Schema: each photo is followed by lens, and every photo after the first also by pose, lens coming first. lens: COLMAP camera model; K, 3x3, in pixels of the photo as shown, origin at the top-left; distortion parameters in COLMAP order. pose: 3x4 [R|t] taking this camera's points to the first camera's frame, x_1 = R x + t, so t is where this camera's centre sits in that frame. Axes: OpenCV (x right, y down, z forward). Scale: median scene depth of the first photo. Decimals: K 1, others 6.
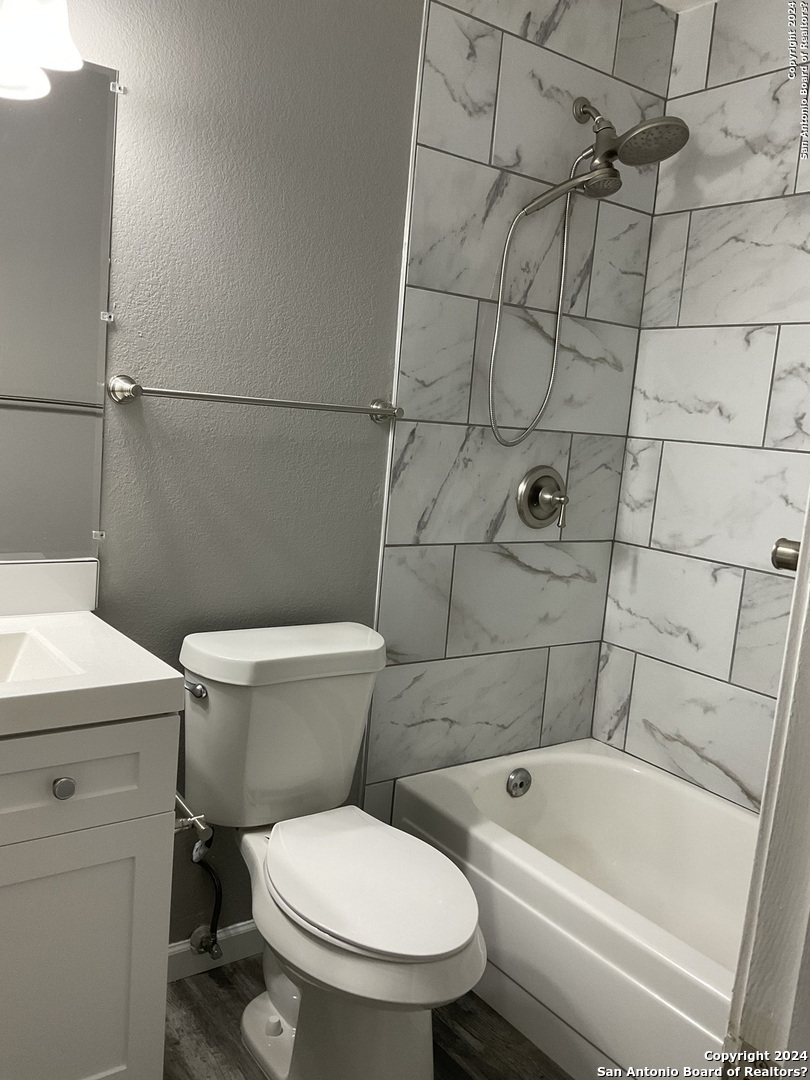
lens RADIAL K [[899.0, 0, 403.3], [0, 899.0, 534.5], [0, 0, 1]] dist [0.099215, -0.173741]
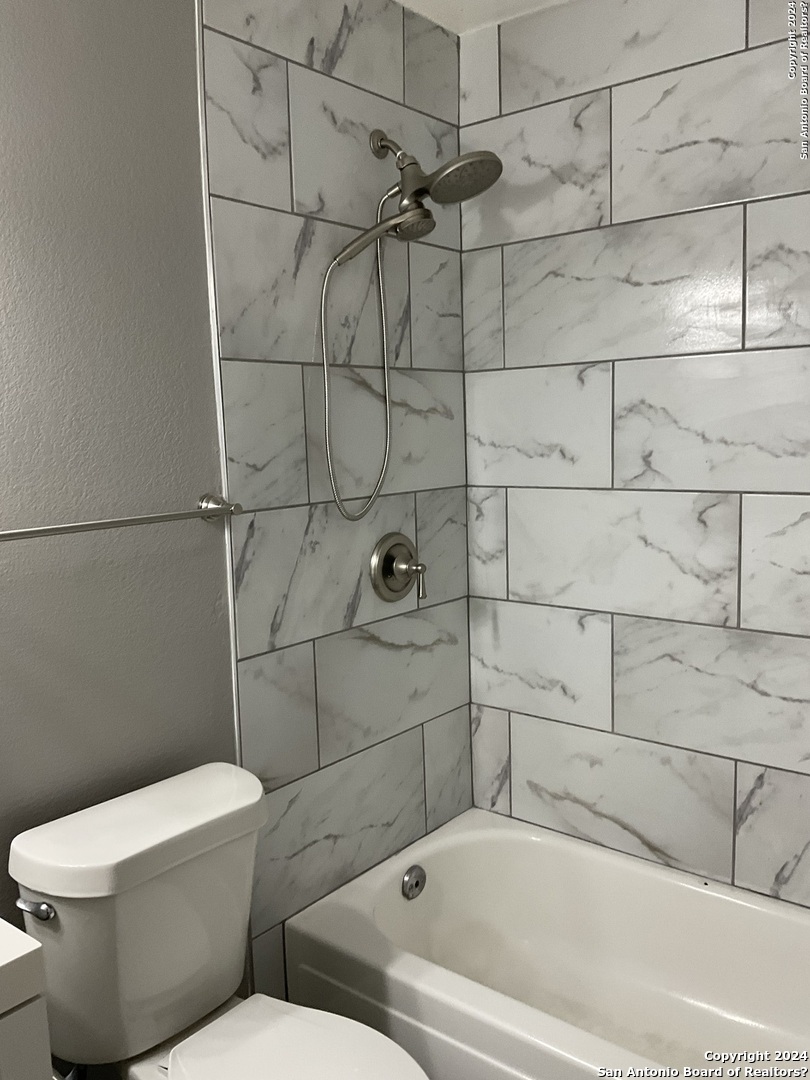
lens RADIAL K [[899.0, 0, 407.8], [0, 899.0, 544.2], [0, 0, 1]] dist [0.099215, -0.173741]
pose [[0.960106, -0.143284, 0.240137, -0.052841], [0.143157, 0.989535, 0.018066, -0.085220], [-0.240213, 0.017032, 0.970571, 0.121266]]
